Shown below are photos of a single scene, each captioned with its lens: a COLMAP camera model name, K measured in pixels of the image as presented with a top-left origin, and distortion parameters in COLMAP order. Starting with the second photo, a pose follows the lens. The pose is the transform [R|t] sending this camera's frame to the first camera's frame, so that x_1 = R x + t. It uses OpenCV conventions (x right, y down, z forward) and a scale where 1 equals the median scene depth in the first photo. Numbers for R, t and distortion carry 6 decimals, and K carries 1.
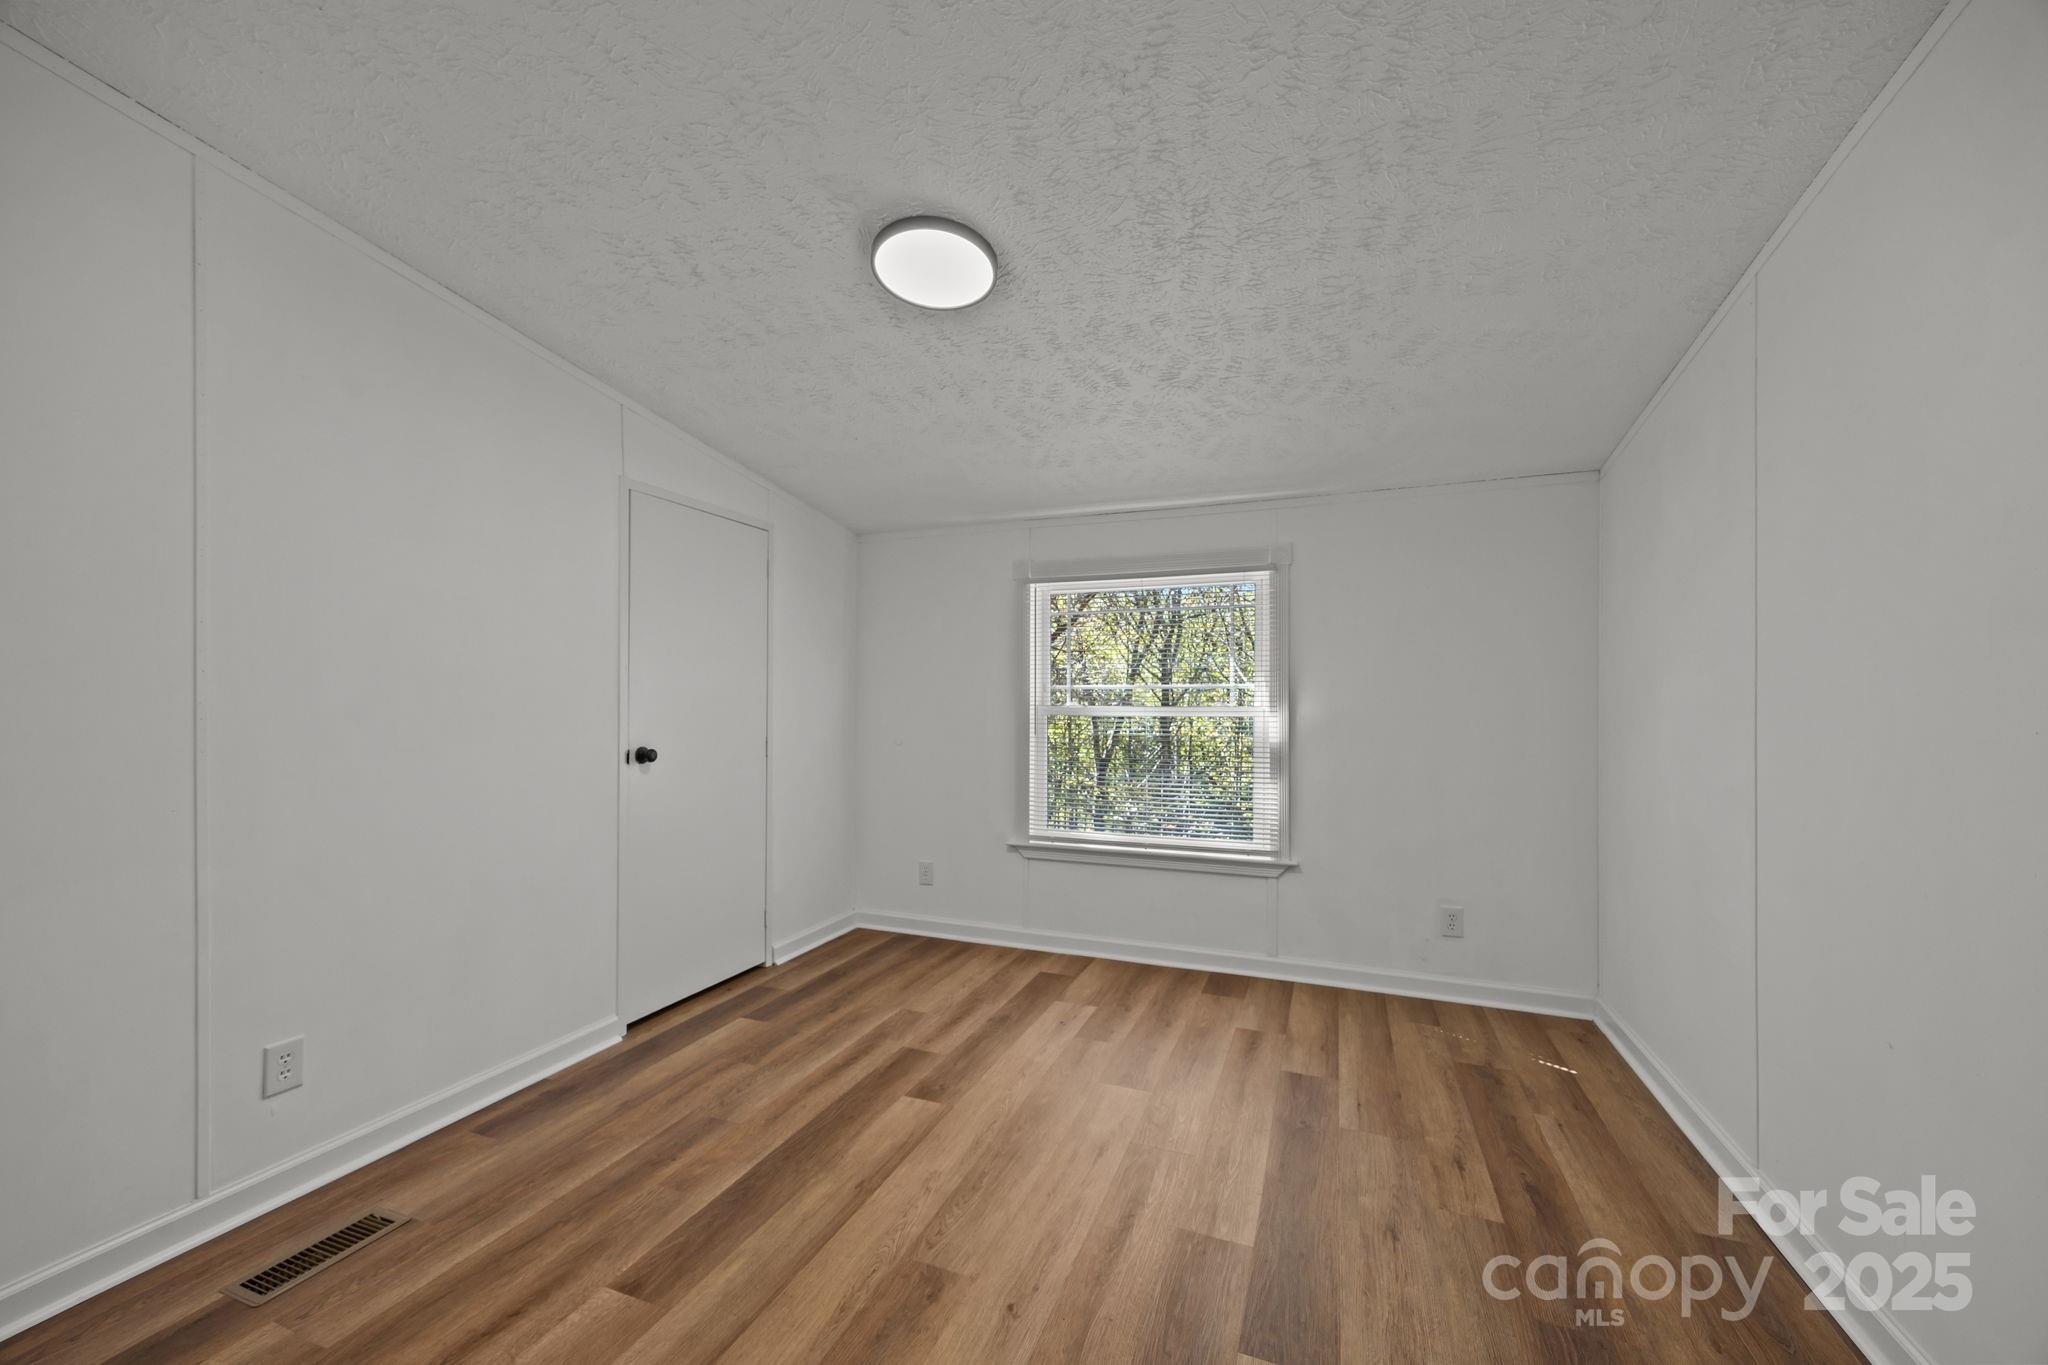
lens RADIAL K [[781.8, 0, 1025.9], [0, 781.8, 695.1], [0, 0, 1]] dist [-0.001363, 0.000140]
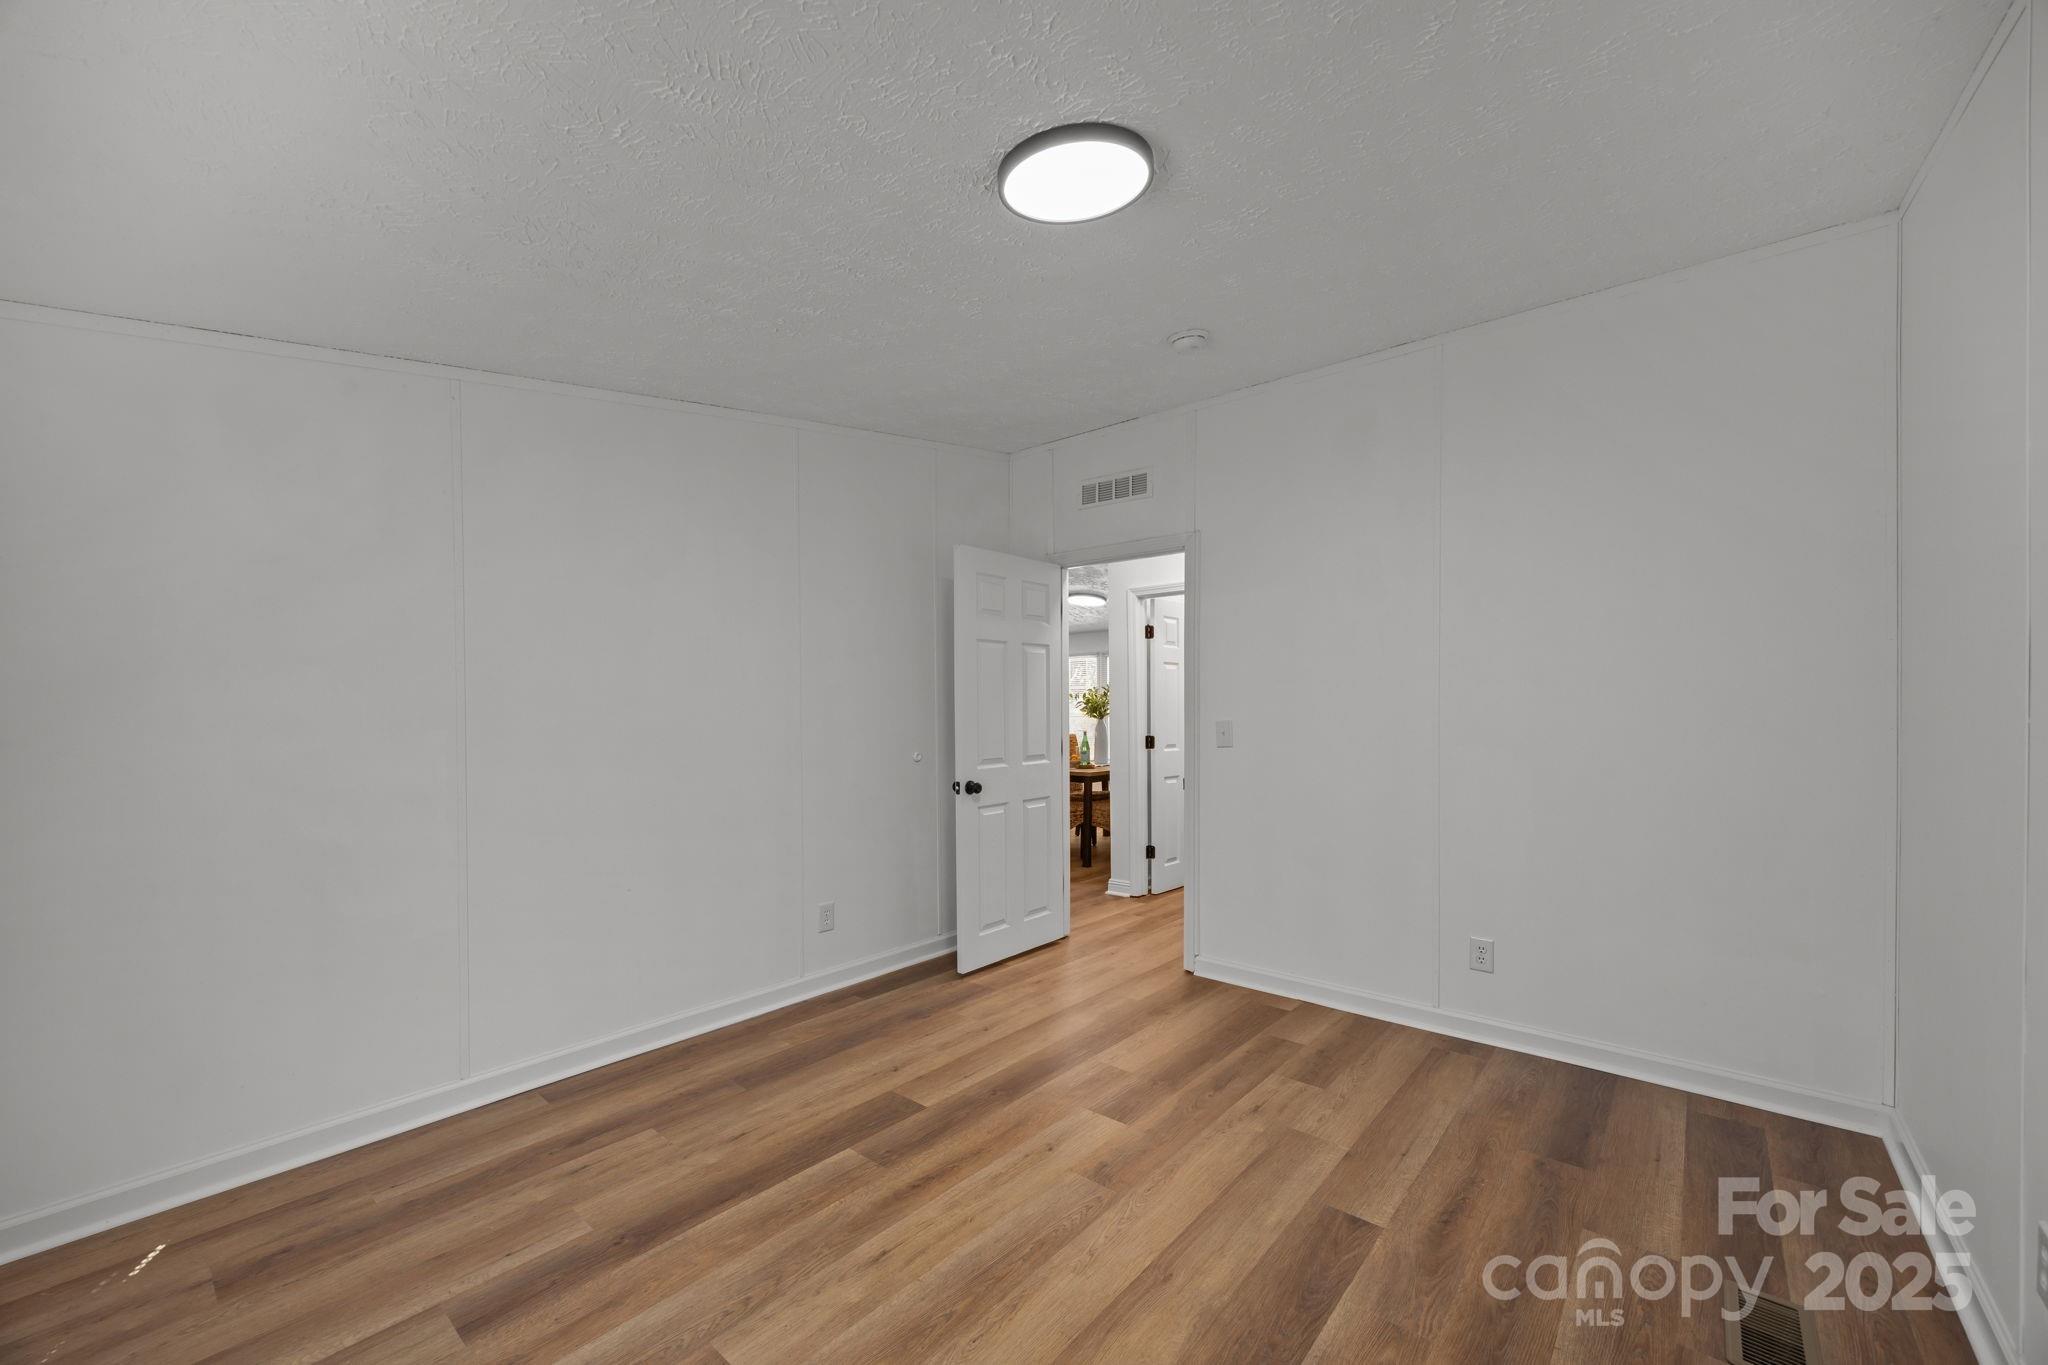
lens RADIAL K [[781.8, 0, 1025.9], [0, 781.8, 695.1], [0, 0, 1]] dist [-0.001363, 0.000140]
pose [[-0.945403, 0.006657, 0.325834, -0.357788], [0.002248, 0.999901, -0.013906, -0.001617], [-0.325895, -0.012414, -0.945325, 1.914325]]
